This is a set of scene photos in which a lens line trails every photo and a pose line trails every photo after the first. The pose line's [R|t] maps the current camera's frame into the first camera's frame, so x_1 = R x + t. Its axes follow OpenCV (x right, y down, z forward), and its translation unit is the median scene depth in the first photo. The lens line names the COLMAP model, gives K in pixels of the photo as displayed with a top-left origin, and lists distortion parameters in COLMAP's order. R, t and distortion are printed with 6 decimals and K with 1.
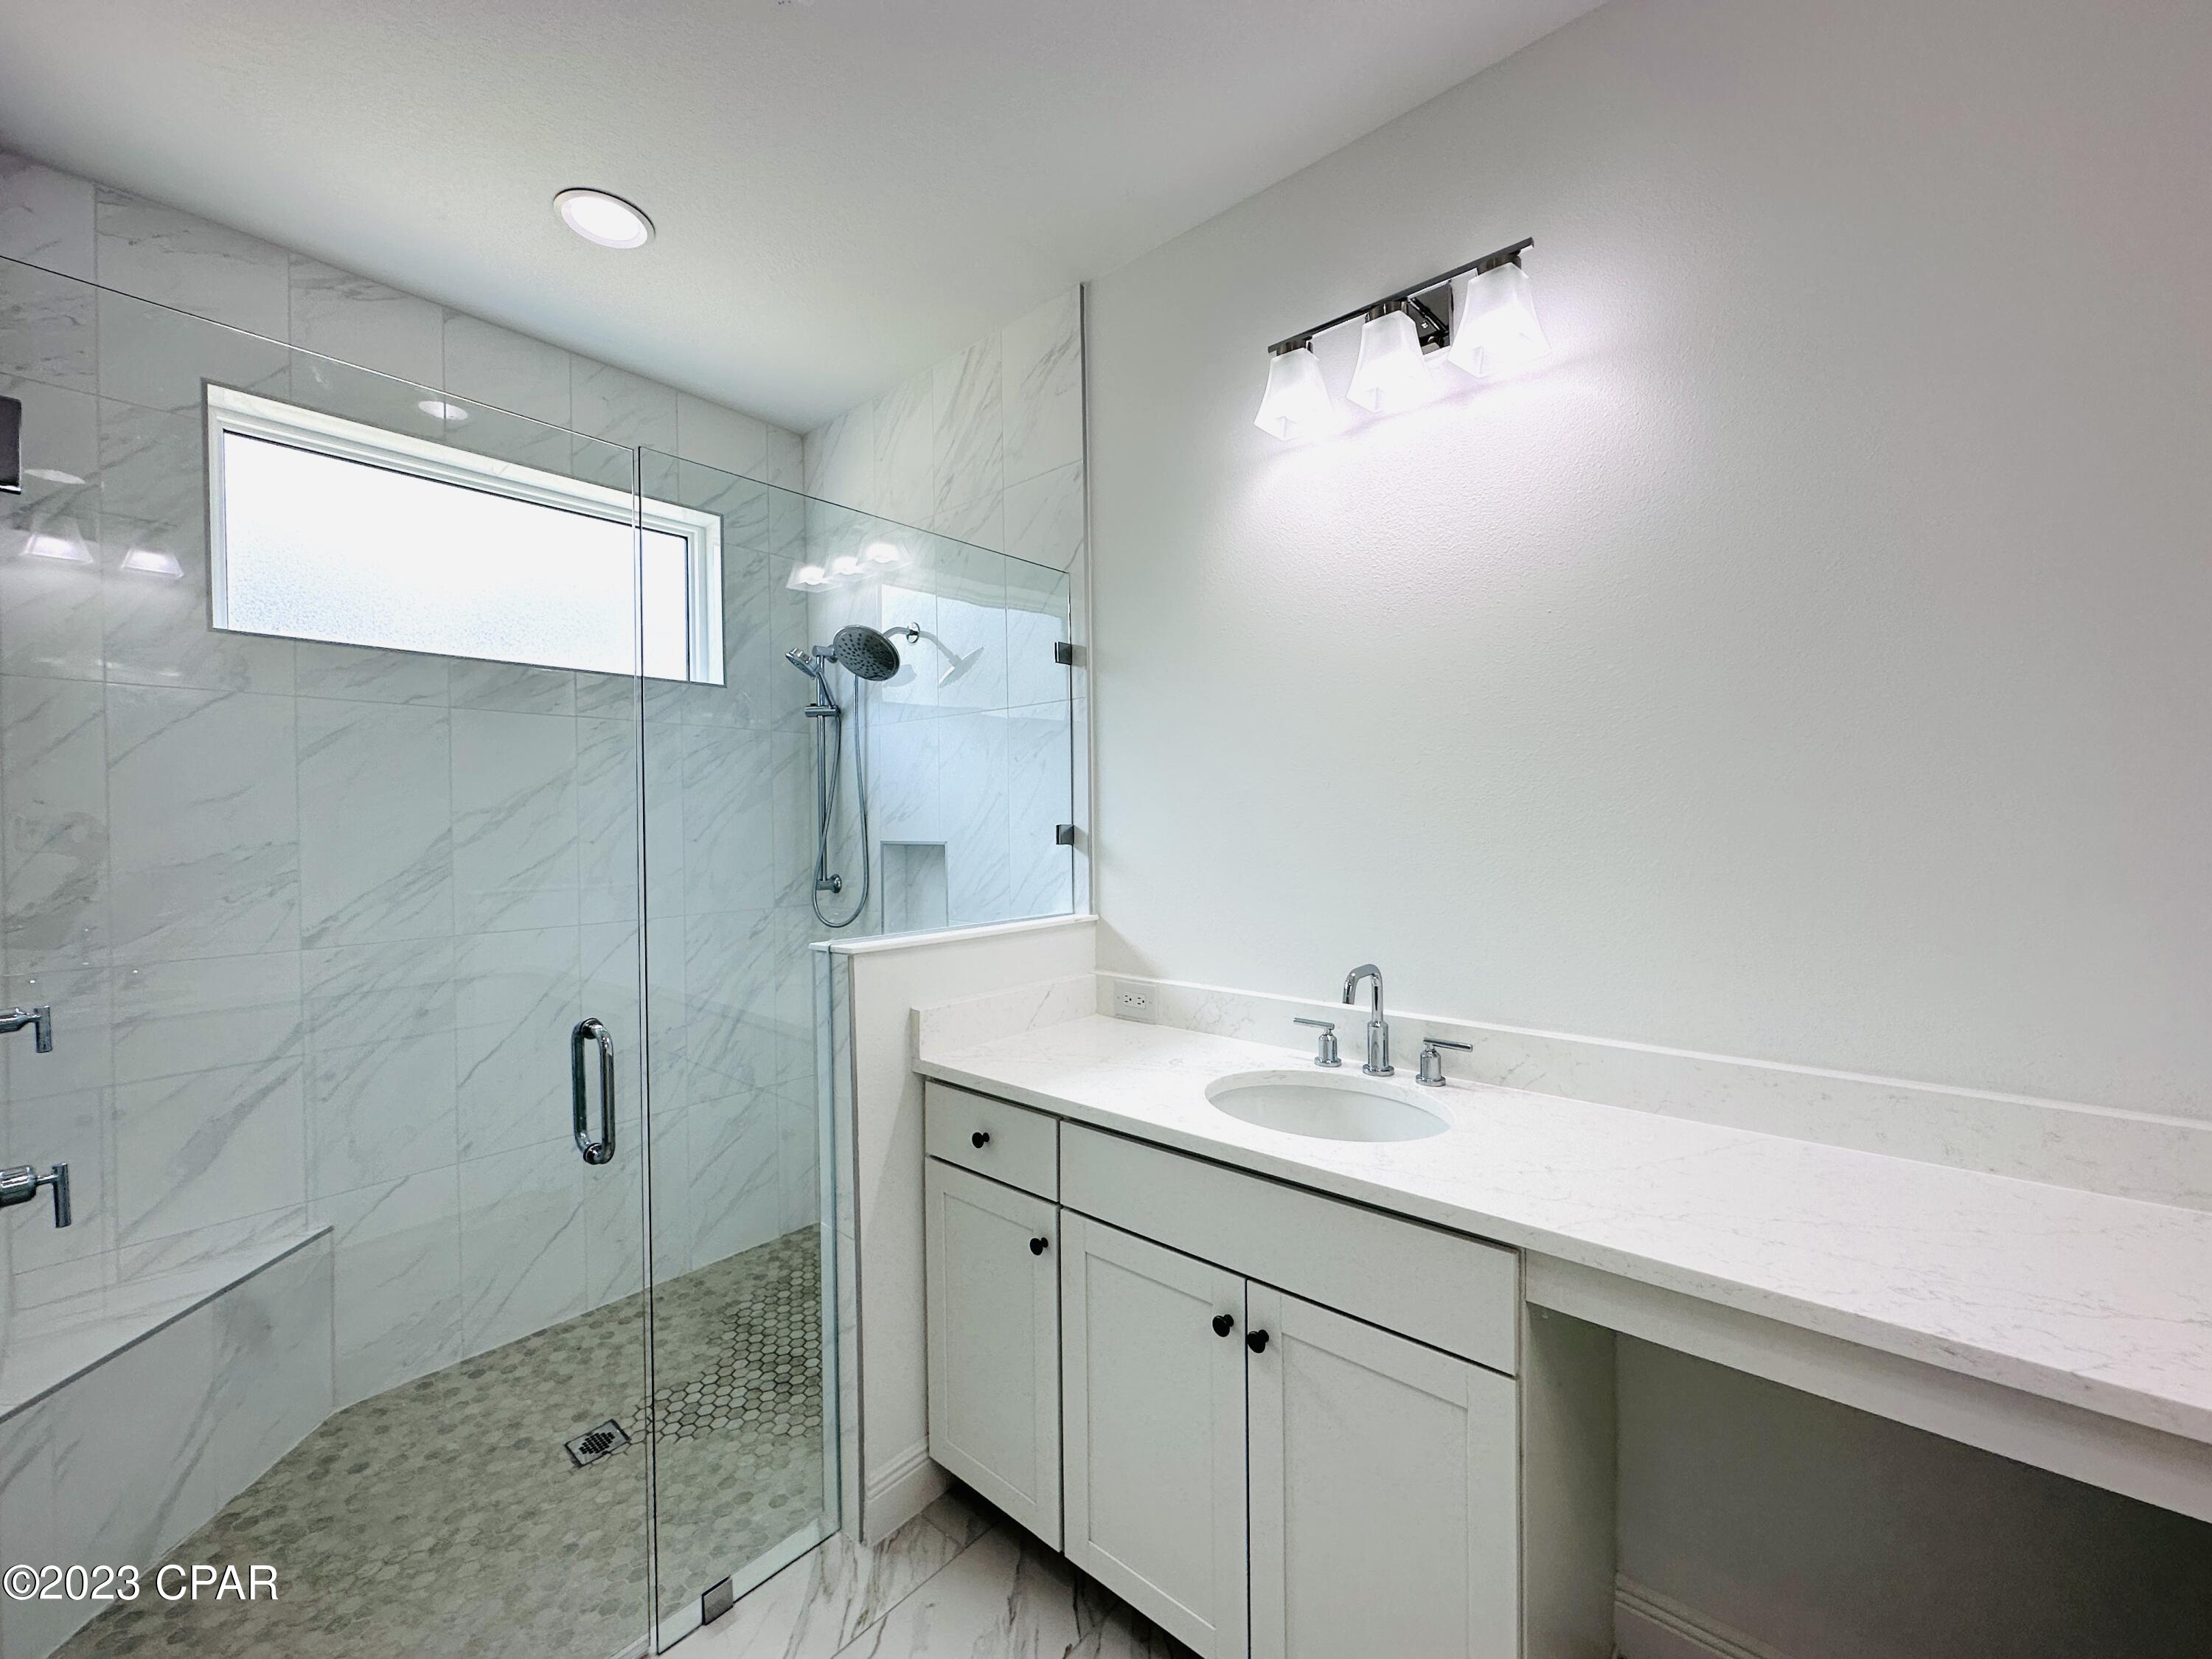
lens RADIAL K [[879.9, 0, 1106.0], [0, 879.9, 829.5], [0, 0, 1]] dist [-0.000350, -0.000227]
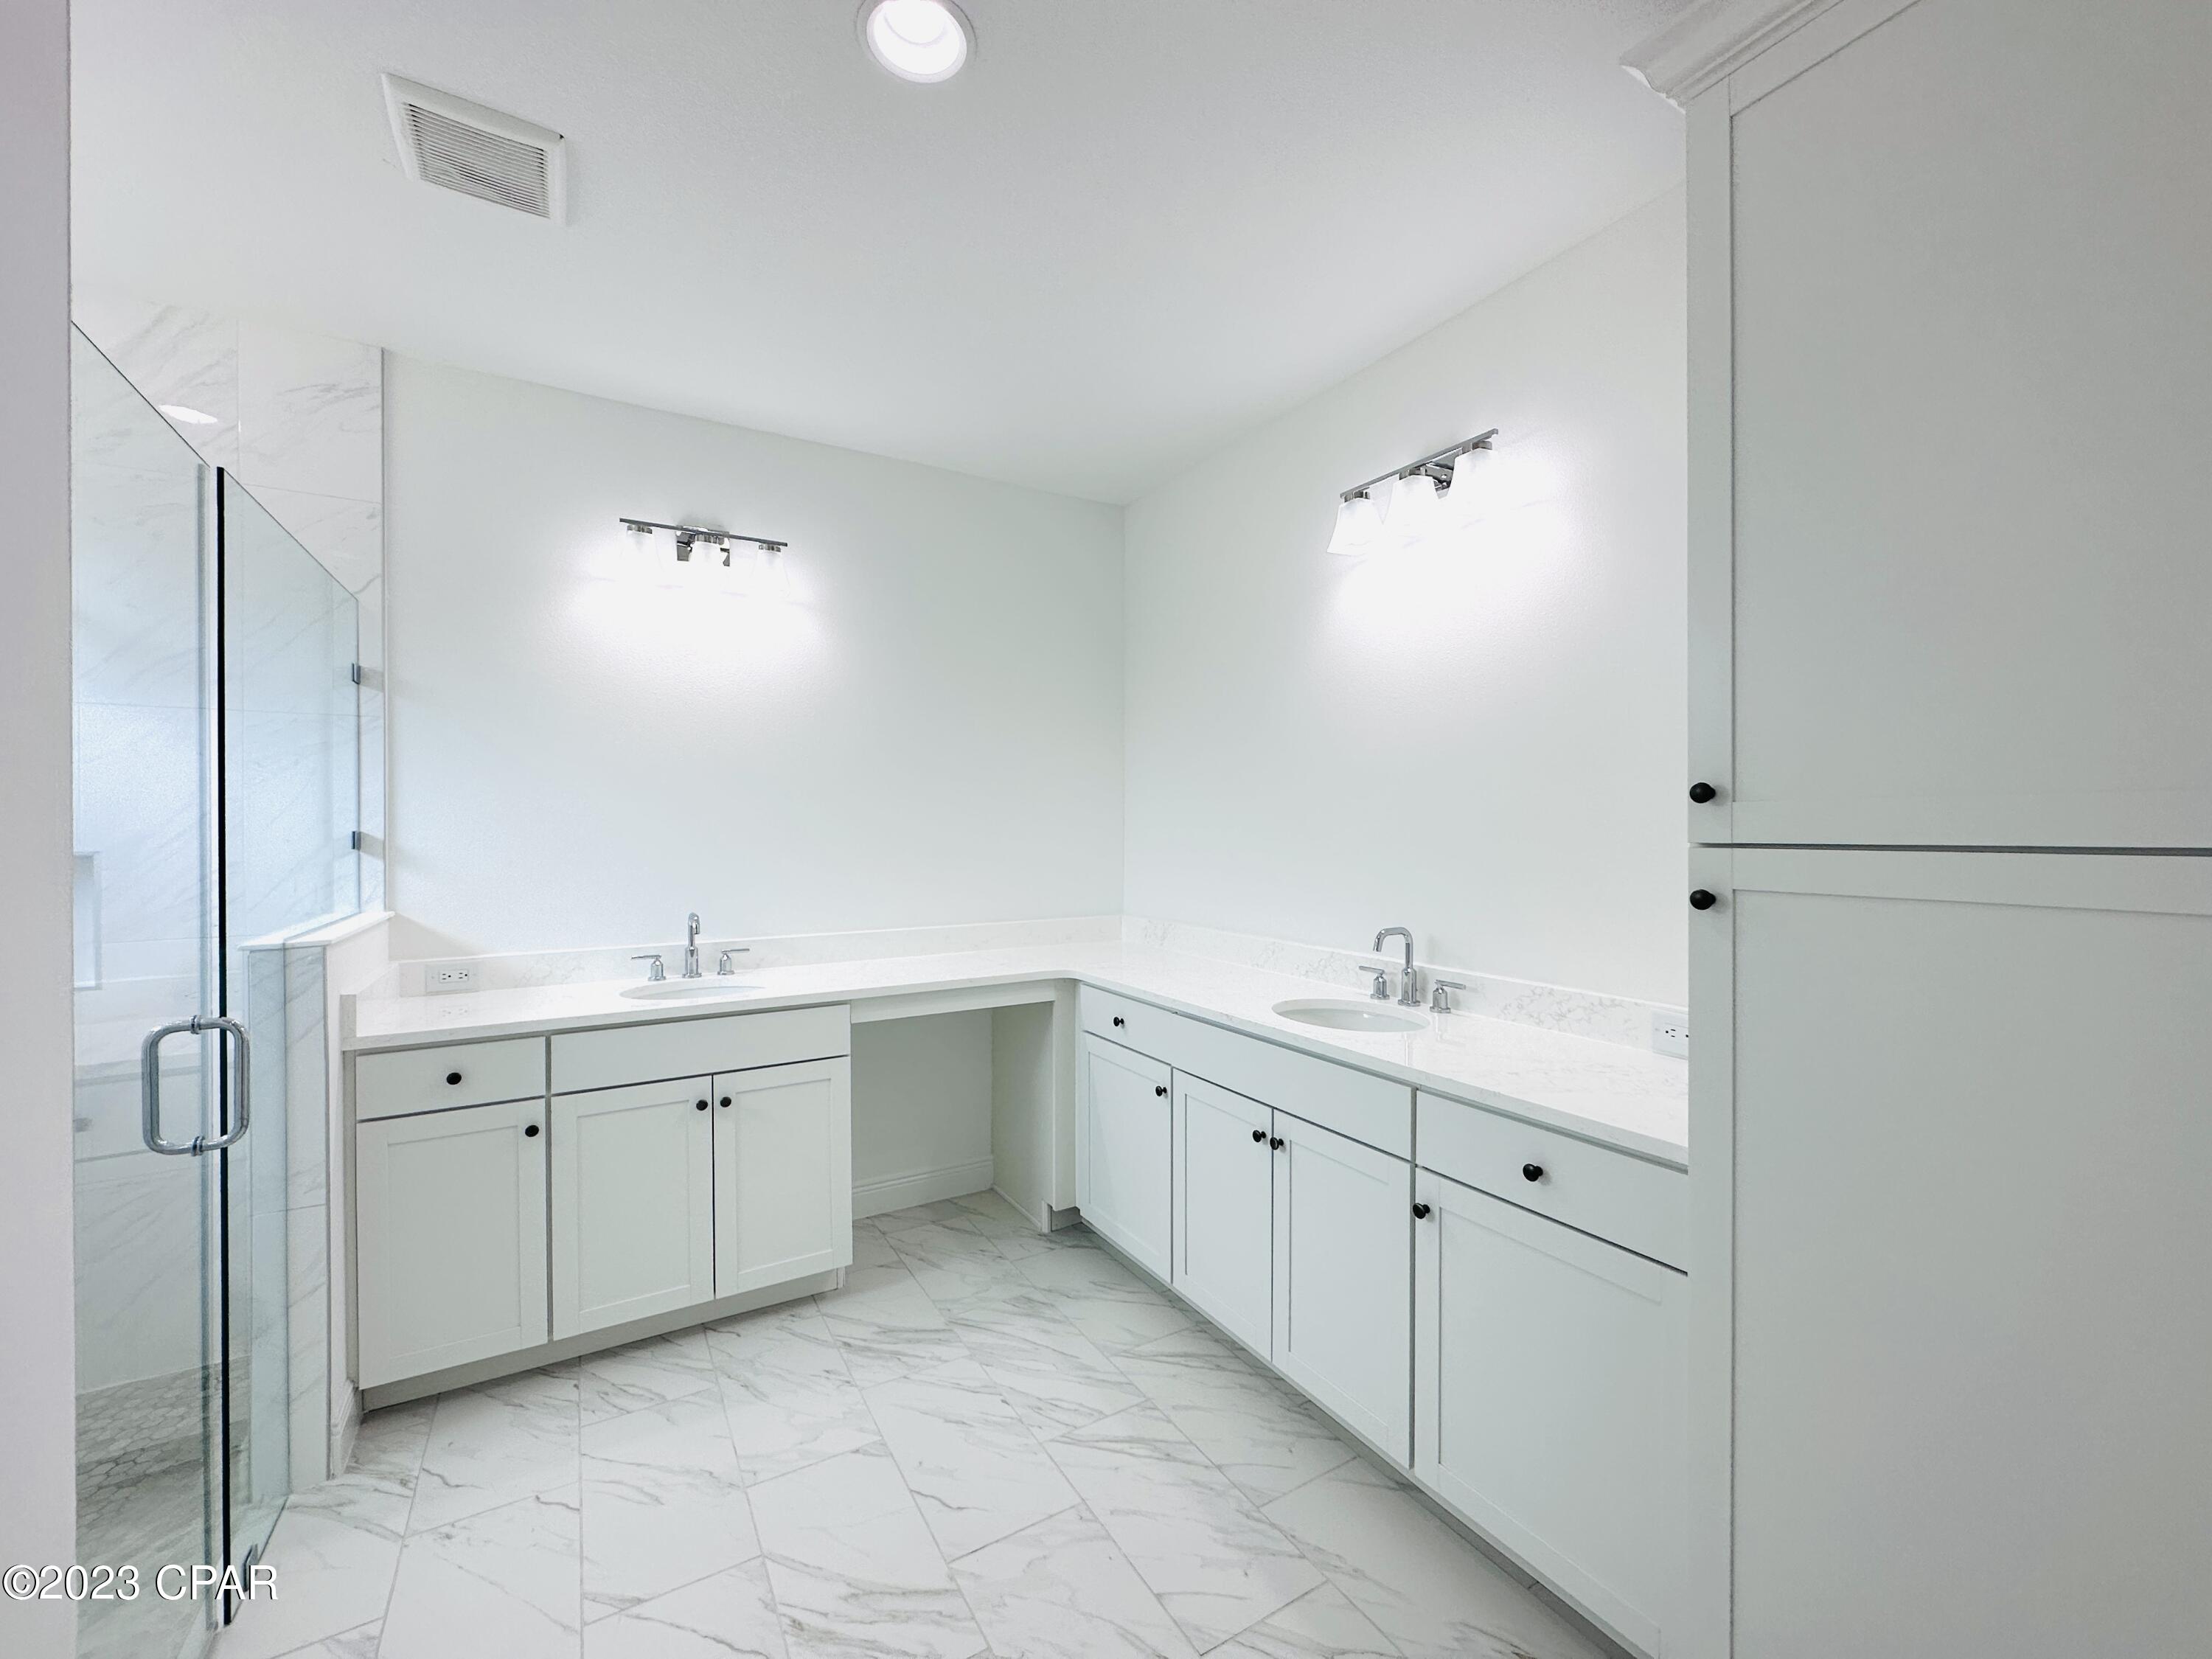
lens RADIAL K [[879.9, 0, 1106.0], [0, 879.9, 829.5], [0, 0, 1]] dist [-0.000350, -0.000227]
pose [[0.307995, 0.006900, 0.951363, -0.983394], [0.009088, 0.999907, -0.010194, 0.015163], [-0.951345, 0.011786, 0.307903, -0.263271]]
